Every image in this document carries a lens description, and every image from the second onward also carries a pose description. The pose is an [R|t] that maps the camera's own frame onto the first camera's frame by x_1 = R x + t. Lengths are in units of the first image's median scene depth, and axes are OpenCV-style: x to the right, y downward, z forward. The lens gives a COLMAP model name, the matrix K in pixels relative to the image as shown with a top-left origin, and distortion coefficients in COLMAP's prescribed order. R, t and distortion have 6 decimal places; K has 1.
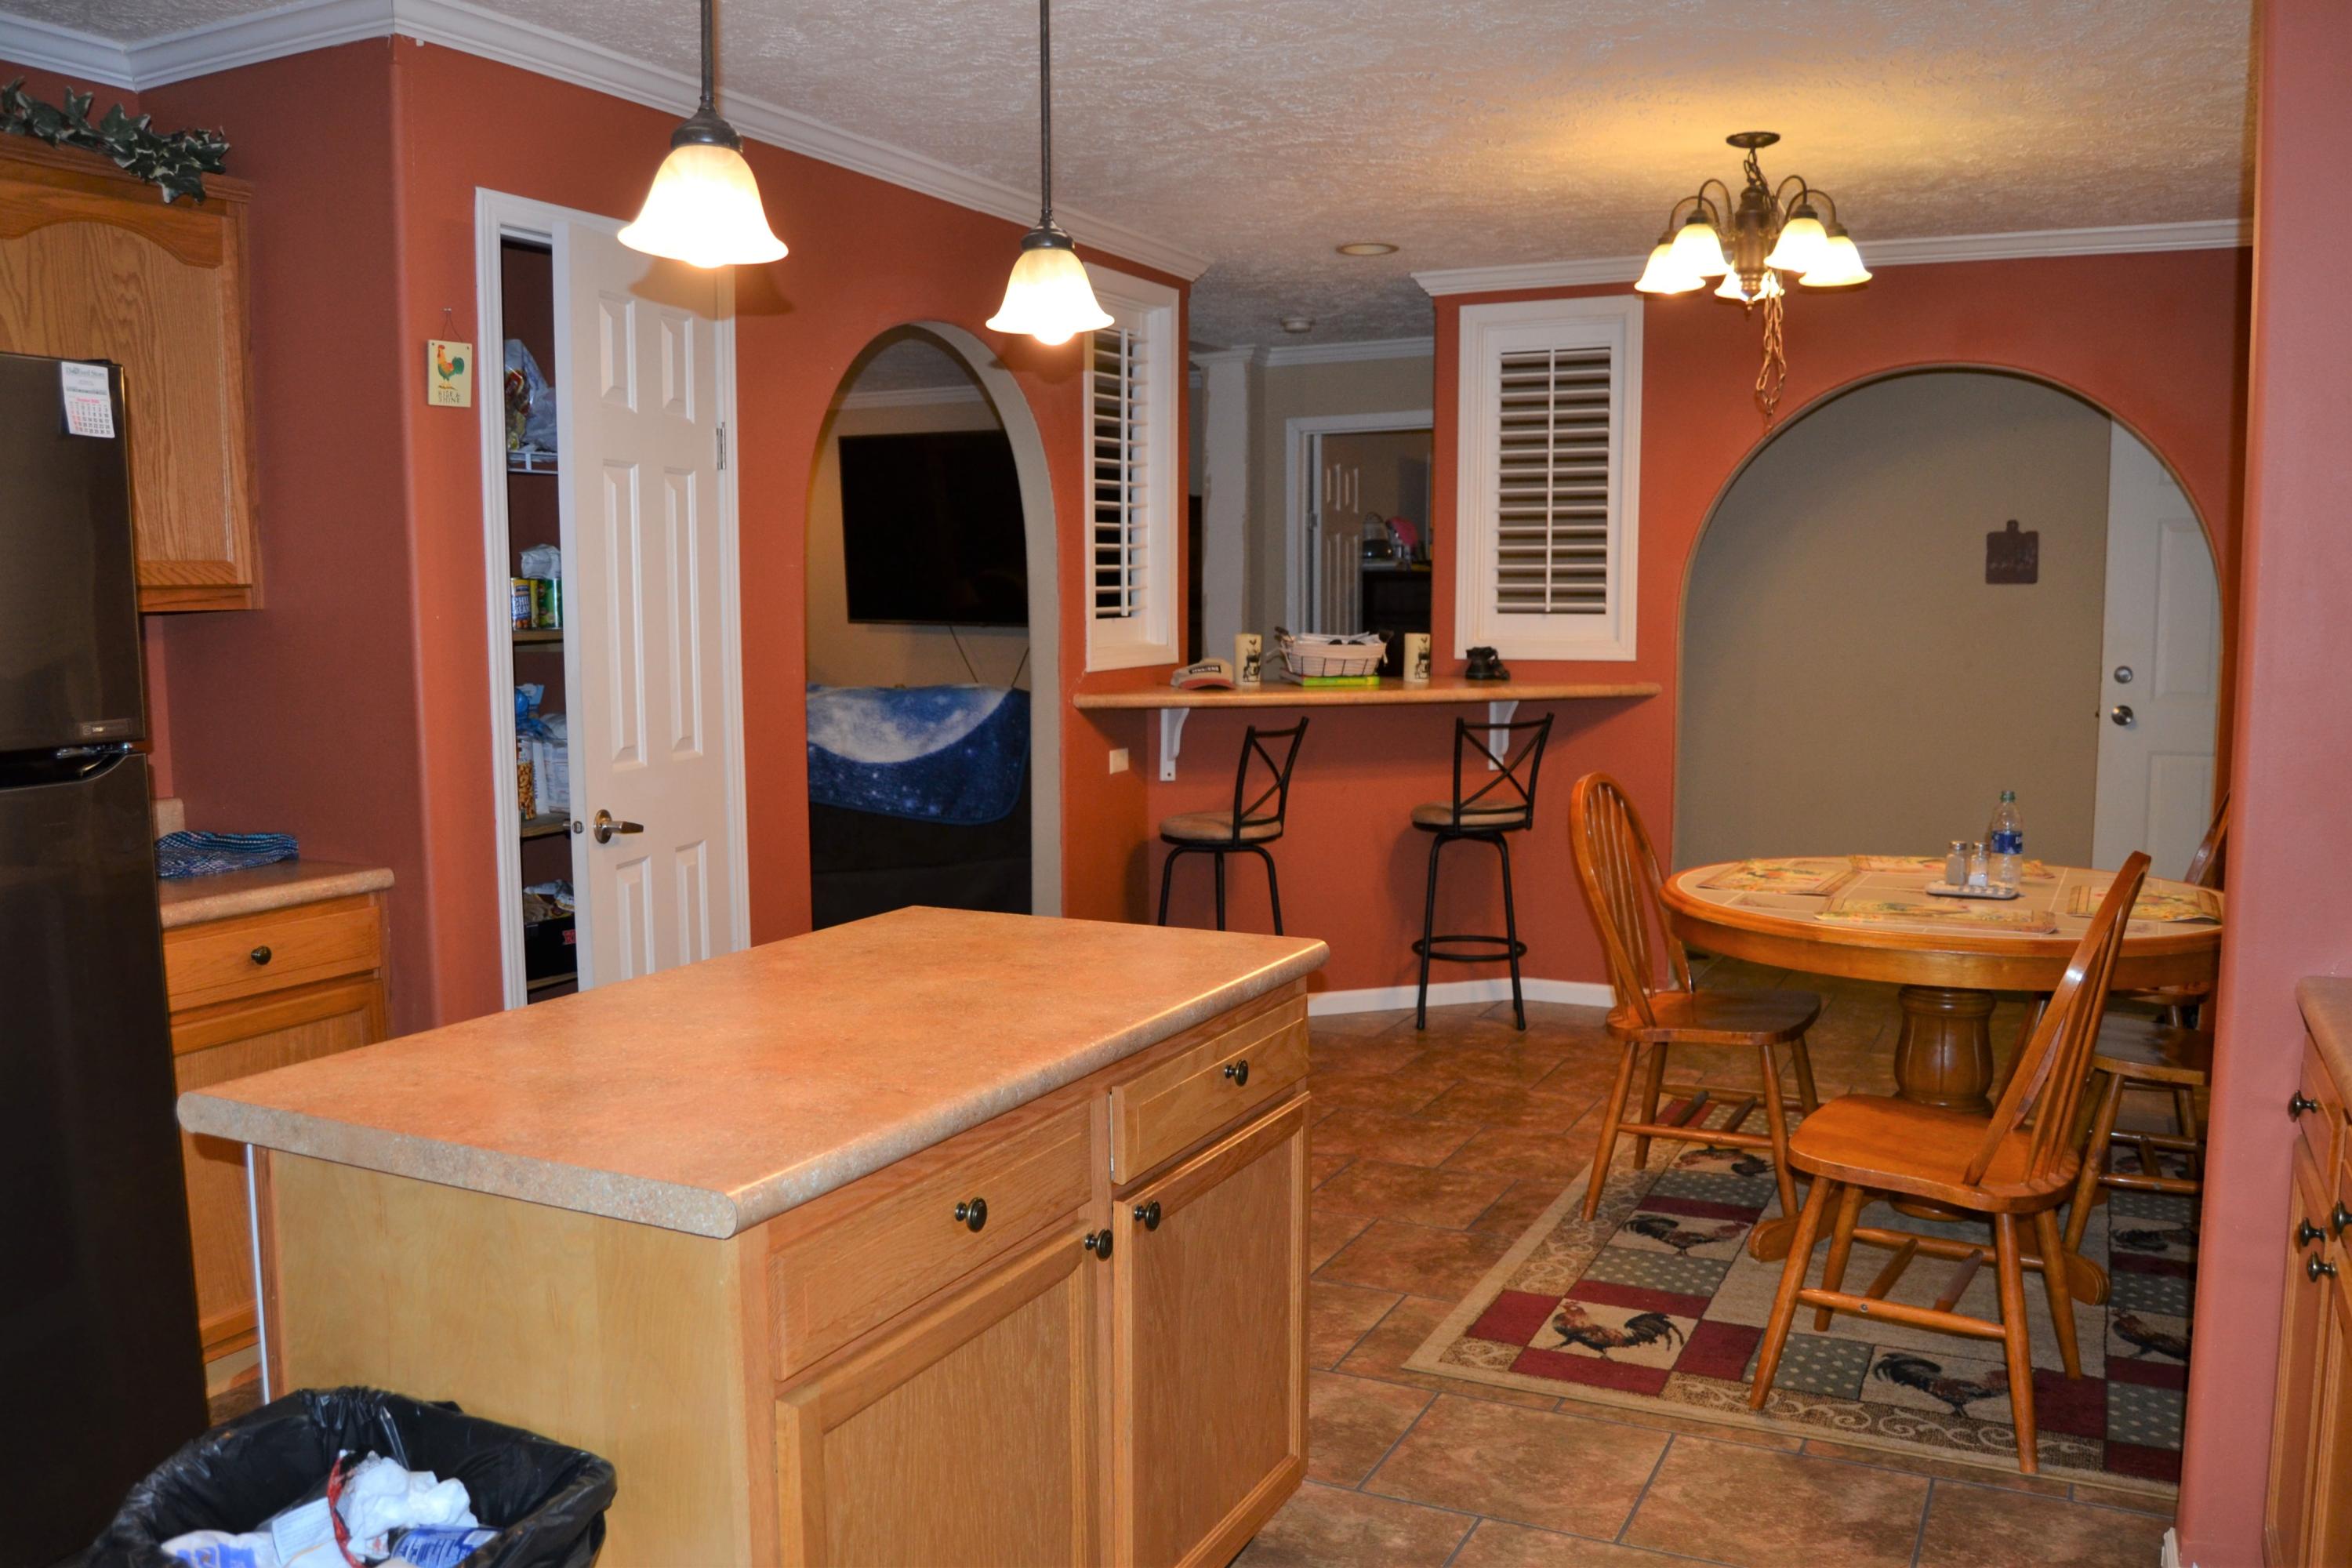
lens RADIAL K [[1873.7, 0, 1176.0], [0, 1873.7, 784.0], [0, 0, 1]] dist [-0.078818, 0.011172]
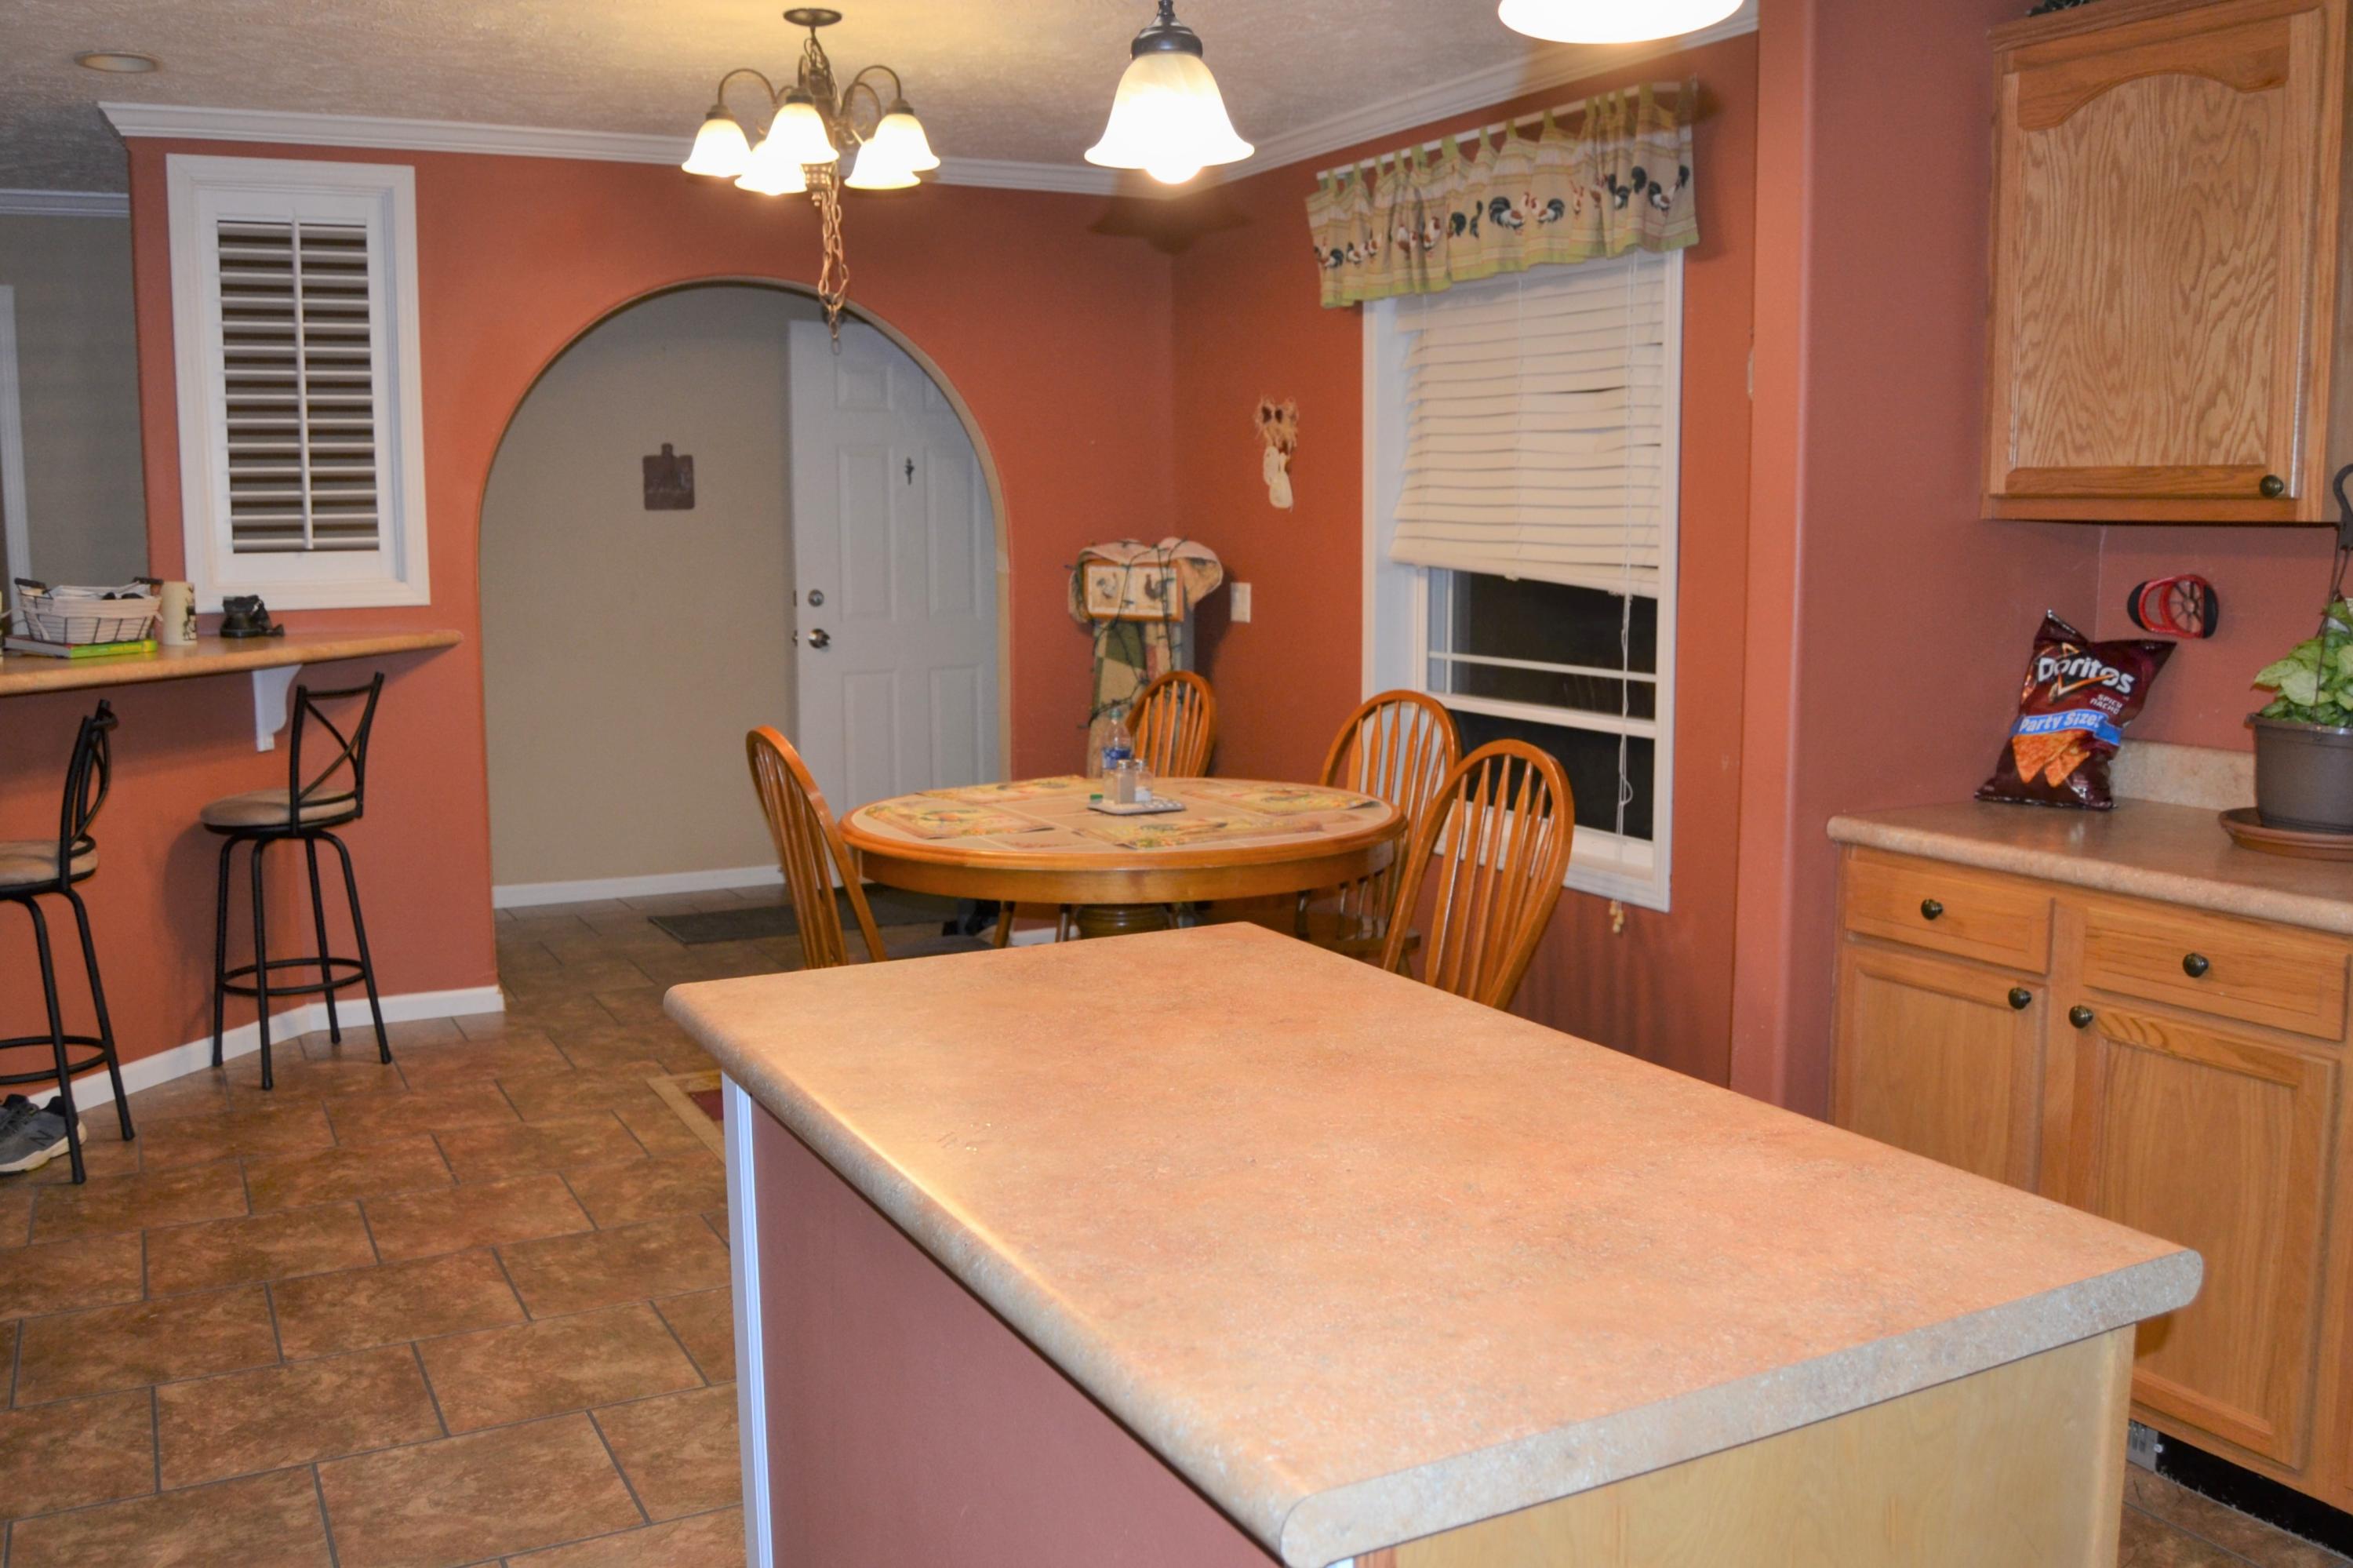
lens RADIAL K [[2012.2, 0, 1176.5], [0, 2012.2, 784.0], [0, 0, 1]] dist [-0.071991, 0.008073]
pose [[0.600631, -0.107537, 0.792261, -0.271711], [0.085780, 0.993861, 0.069870, -0.019606], [-0.794911, 0.025994, 0.606169, 0.188590]]
